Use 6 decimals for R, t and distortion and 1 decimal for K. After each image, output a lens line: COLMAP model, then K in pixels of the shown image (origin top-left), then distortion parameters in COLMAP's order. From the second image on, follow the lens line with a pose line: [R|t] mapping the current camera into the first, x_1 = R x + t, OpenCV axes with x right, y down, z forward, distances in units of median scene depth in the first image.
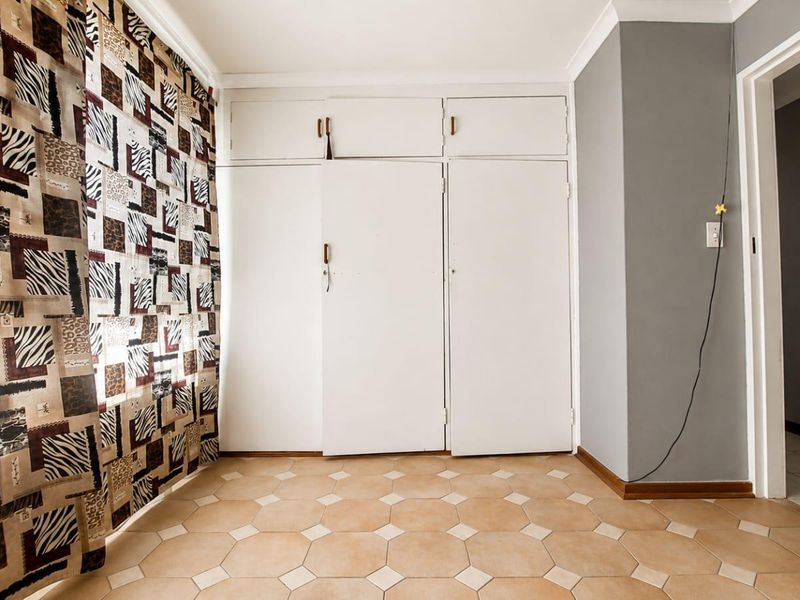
lens RADIAL K [[441.1, 0, 406.3], [0, 441.1, 301.7], [0, 0, 1]] dist [0.005876, 0.000816]
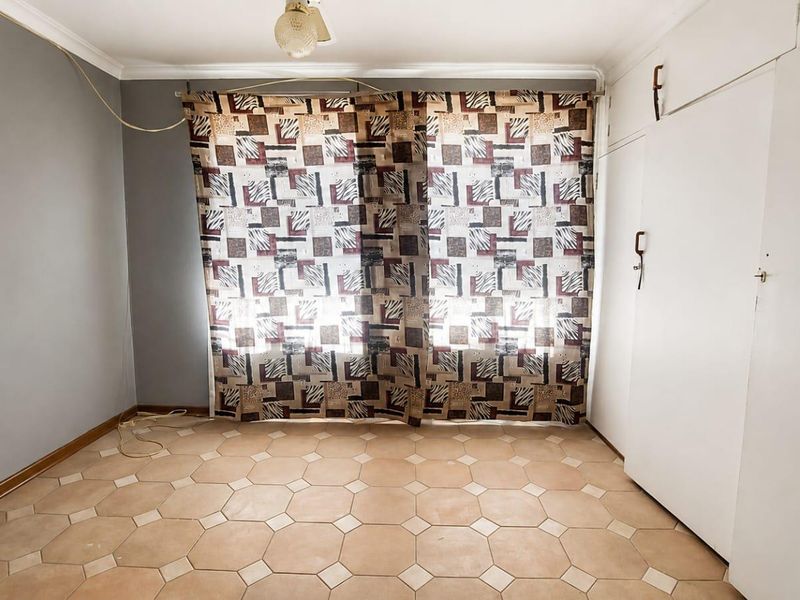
lens RADIAL K [[441.1, 0, 405.2], [0, 441.1, 302.3], [0, 0, 1]] dist [0.005876, 0.000816]
pose [[-0.012371, 0.135816, -0.990657, 0.842174], [0.006873, 0.990721, 0.135739, -0.148347], [0.999900, -0.005130, -0.013189, 0.726705]]
